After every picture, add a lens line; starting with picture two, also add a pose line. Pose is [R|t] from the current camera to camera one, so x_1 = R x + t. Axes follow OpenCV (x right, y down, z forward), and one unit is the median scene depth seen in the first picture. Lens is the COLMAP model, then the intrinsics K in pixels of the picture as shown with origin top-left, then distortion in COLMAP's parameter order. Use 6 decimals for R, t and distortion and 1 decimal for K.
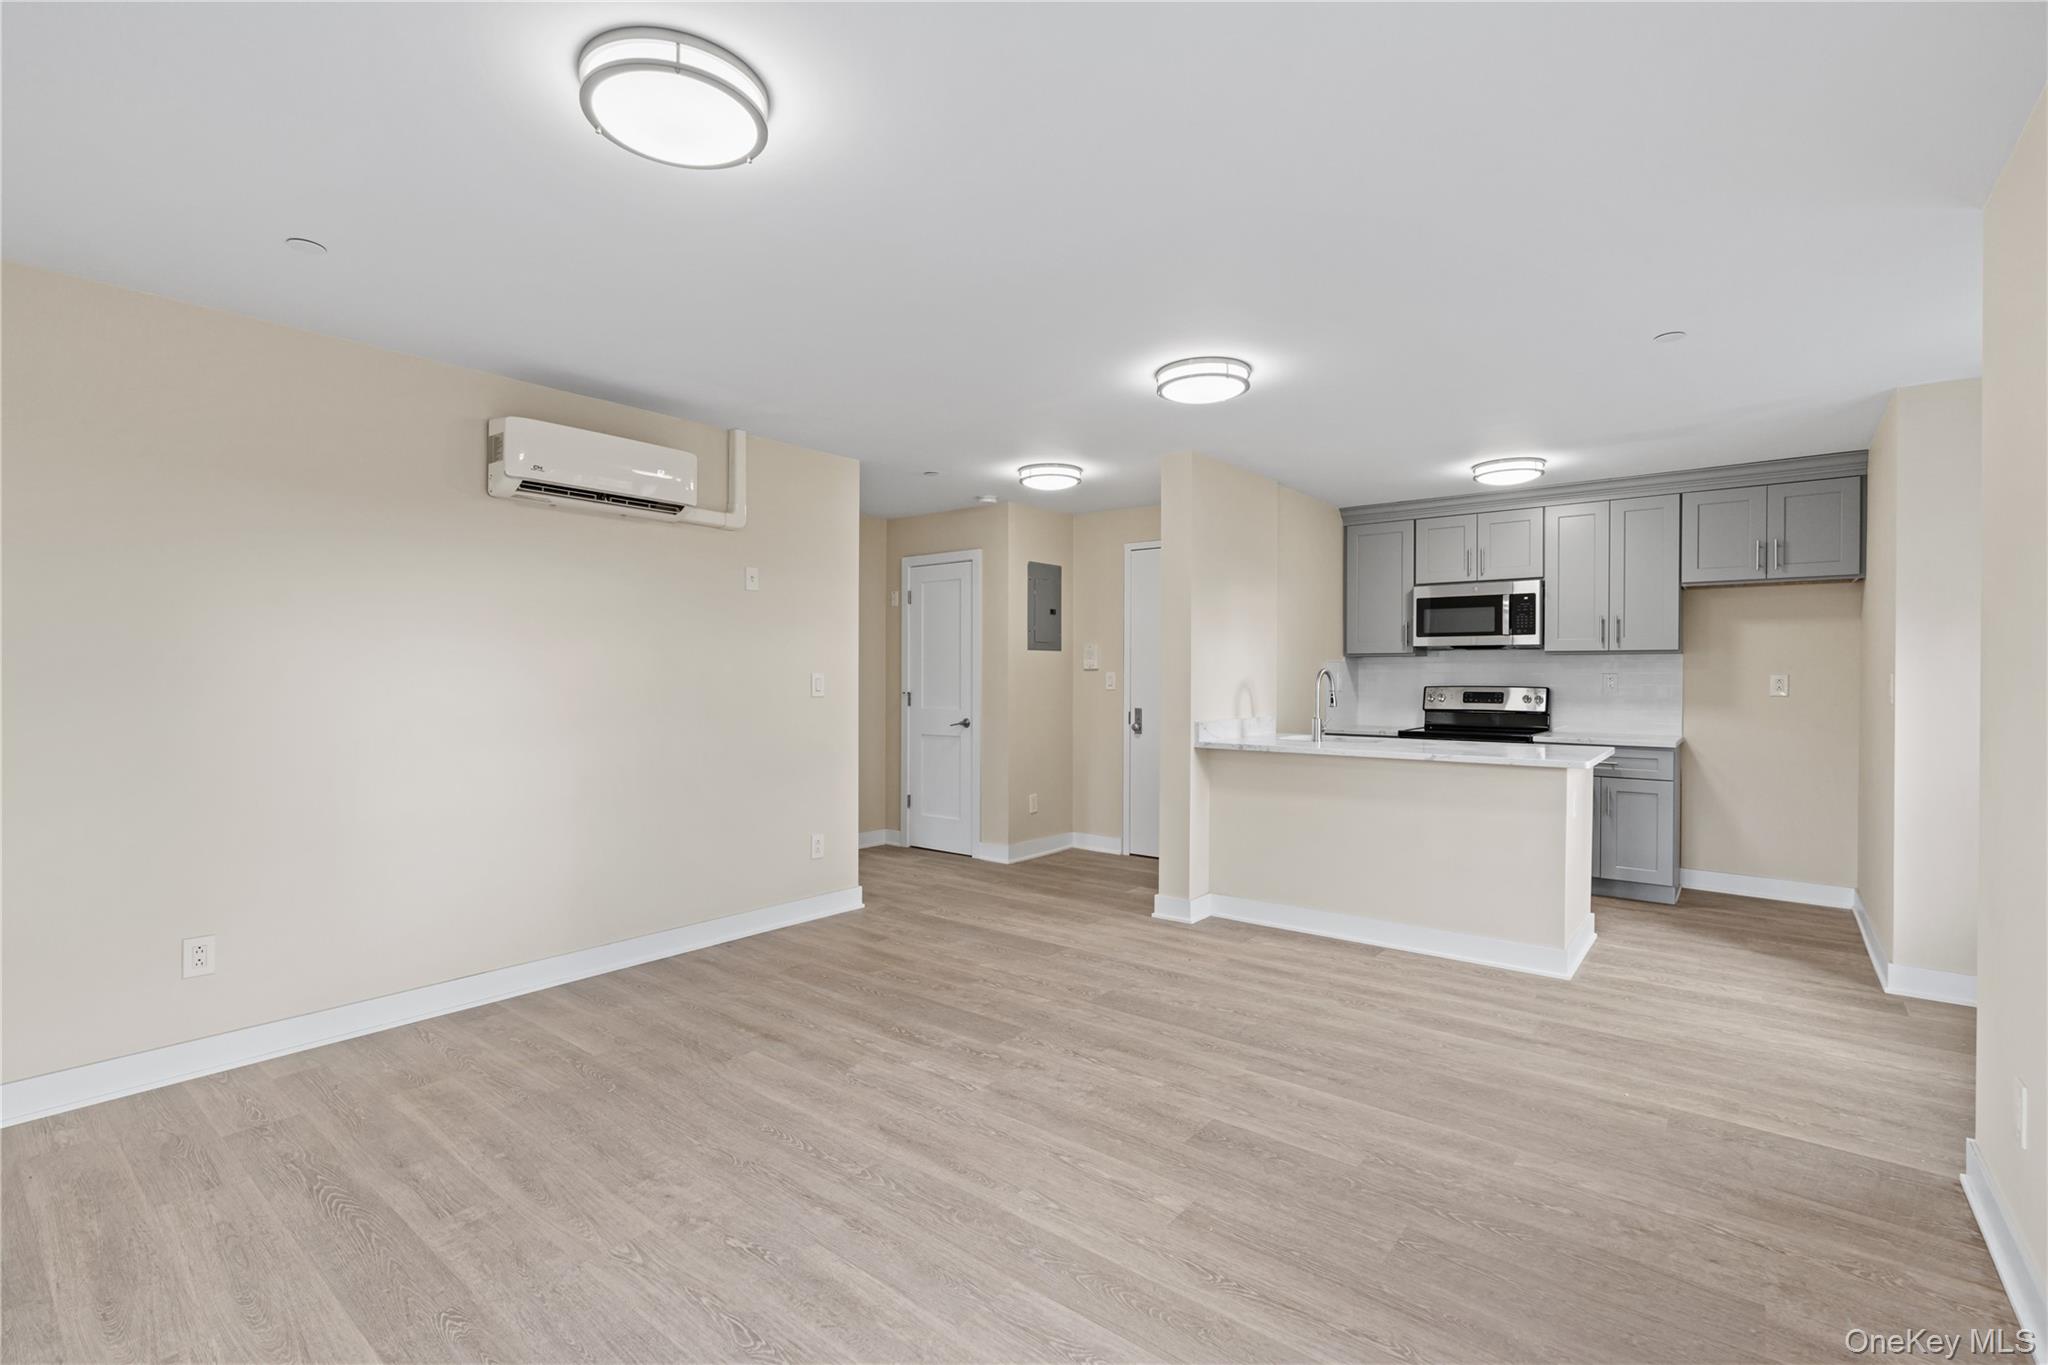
lens RADIAL K [[925.4, 0, 1012.6], [0, 925.4, 679.6], [0, 0, 1]] dist [-0.011474, 0.003446]
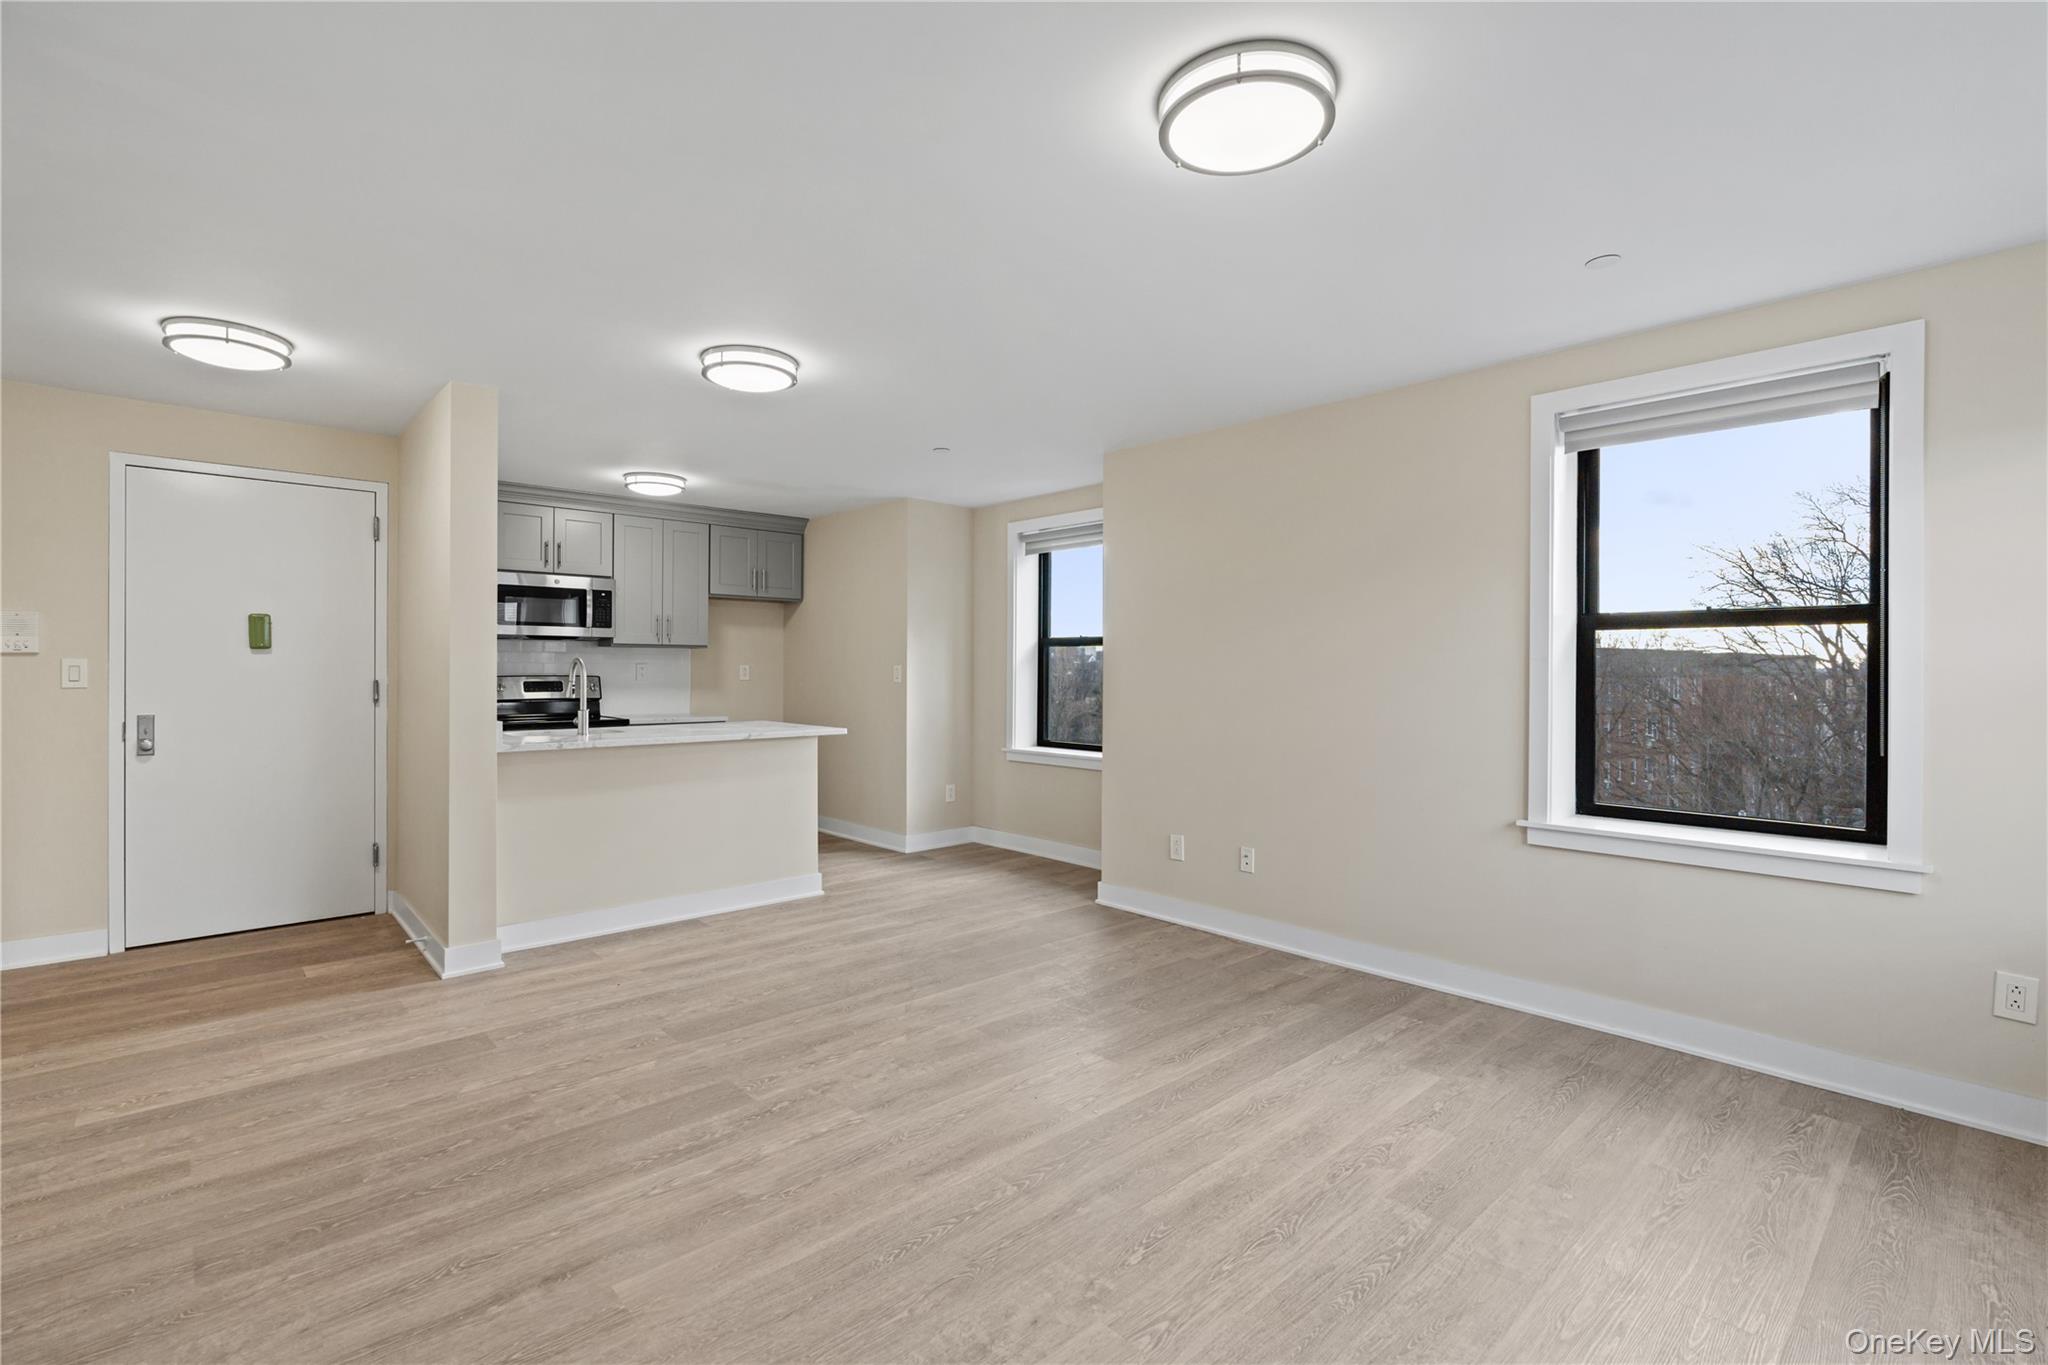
lens RADIAL K [[925.4, 0, 1018.5], [0, 925.4, 668.2], [0, 0, 1]] dist [-0.011474, 0.003446]
pose [[0.144632, -0.002432, 0.989483, -0.521780], [0.001701, 0.999996, 0.002209, -0.002857], [-0.989484, 0.001364, 0.144636, 0.403031]]
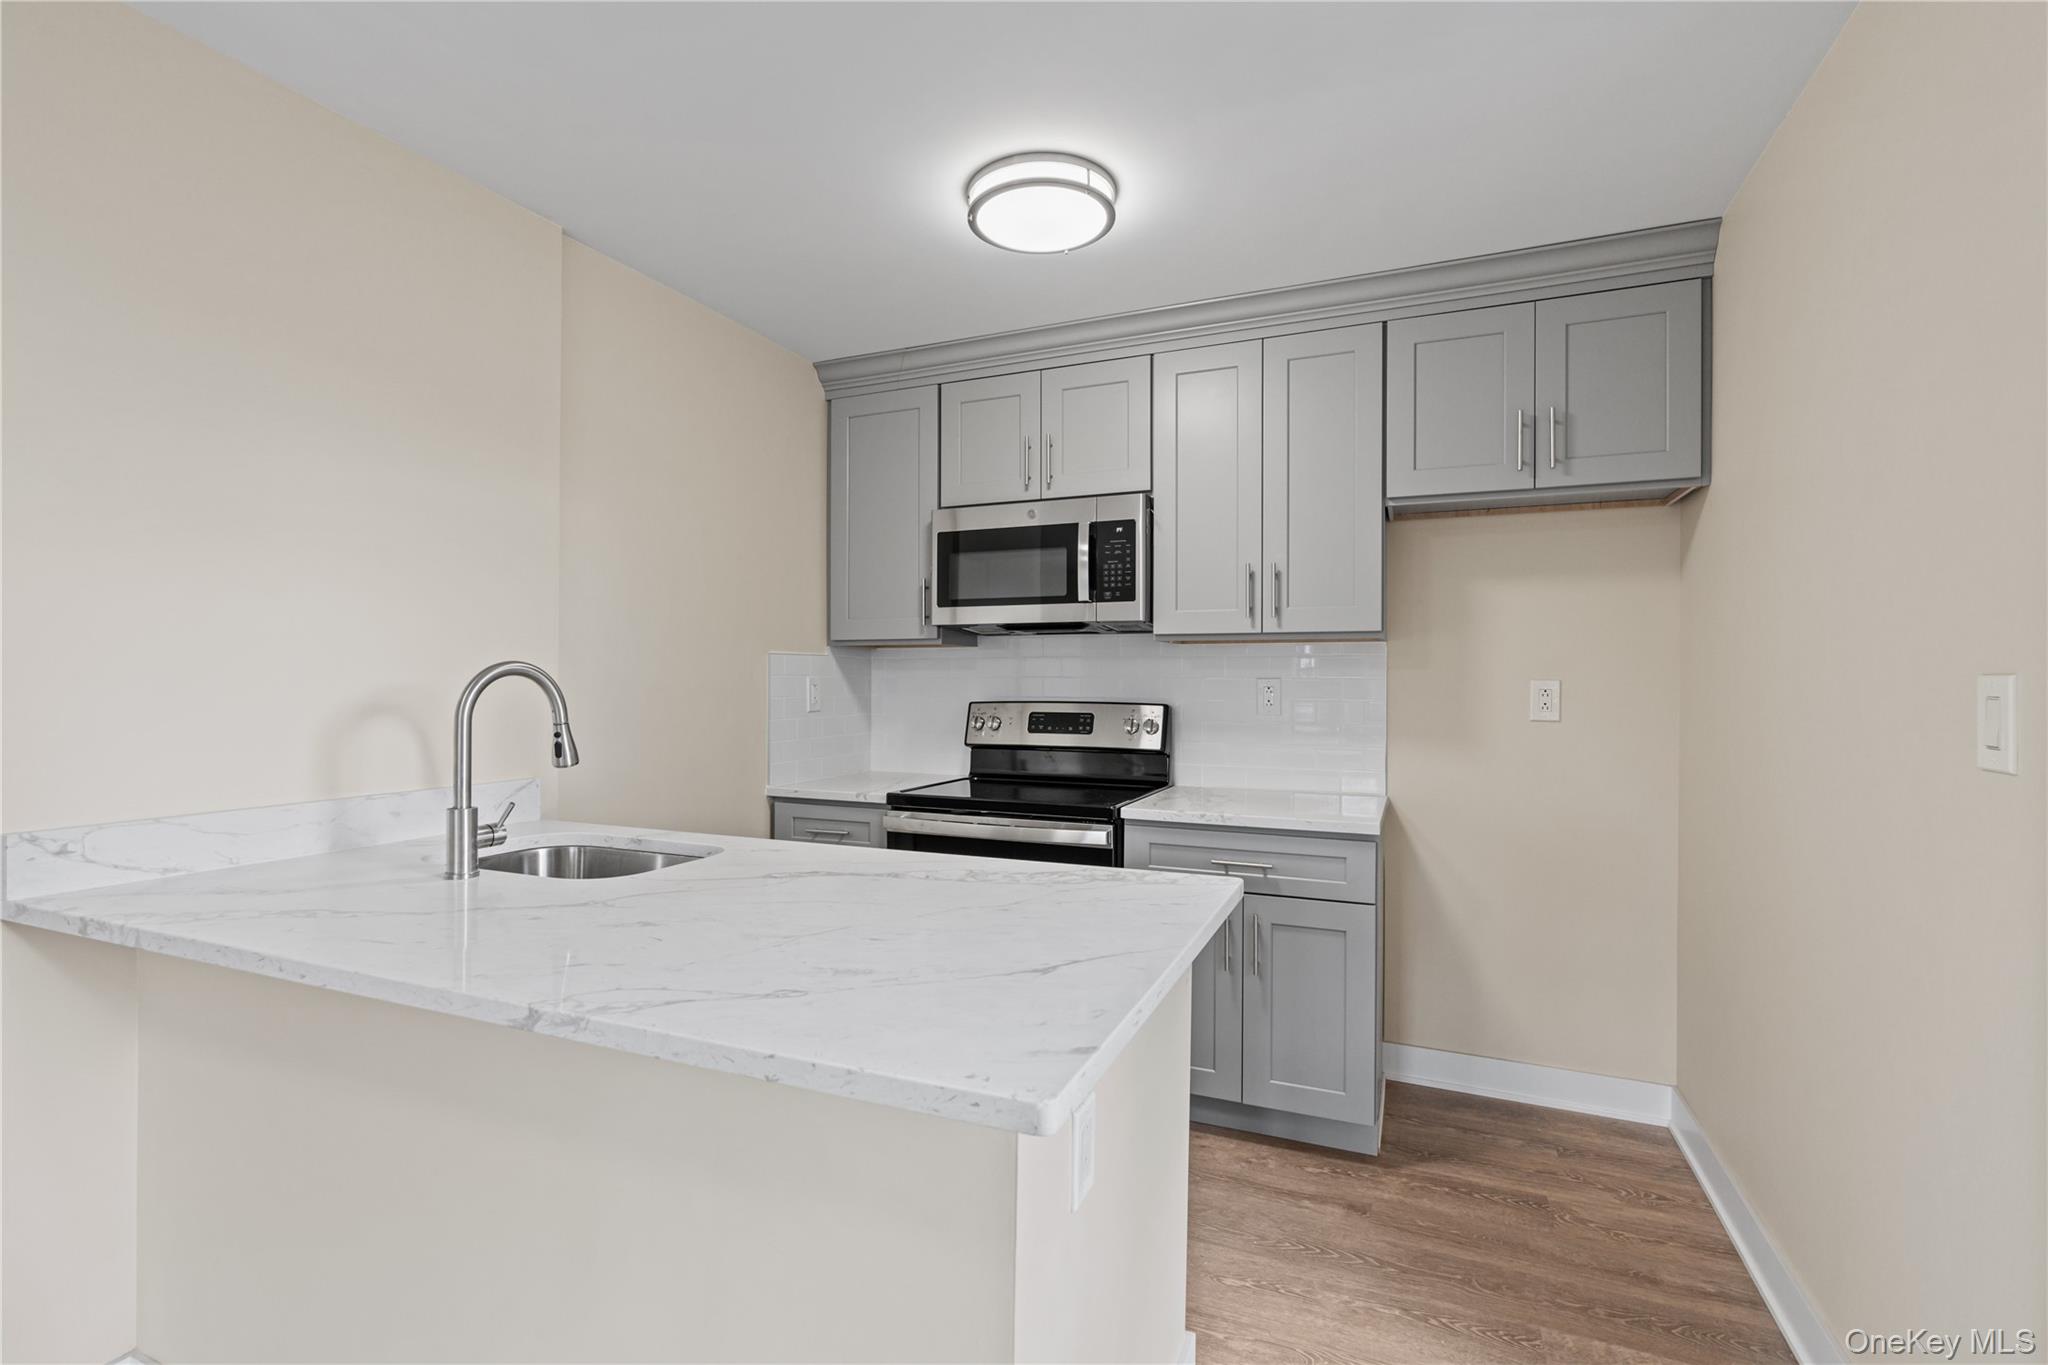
lens RADIAL K [[925.4, 0, 1028.5], [0, 925.4, 679.3], [0, 0, 1]] dist [-0.011474, 0.003446]
pose [[0.962107, 0.000637, 0.272670, 0.421334], [0.001069, 0.999981, -0.006109, -0.003298], [-0.272669, 0.006169, 0.962088, 0.597445]]
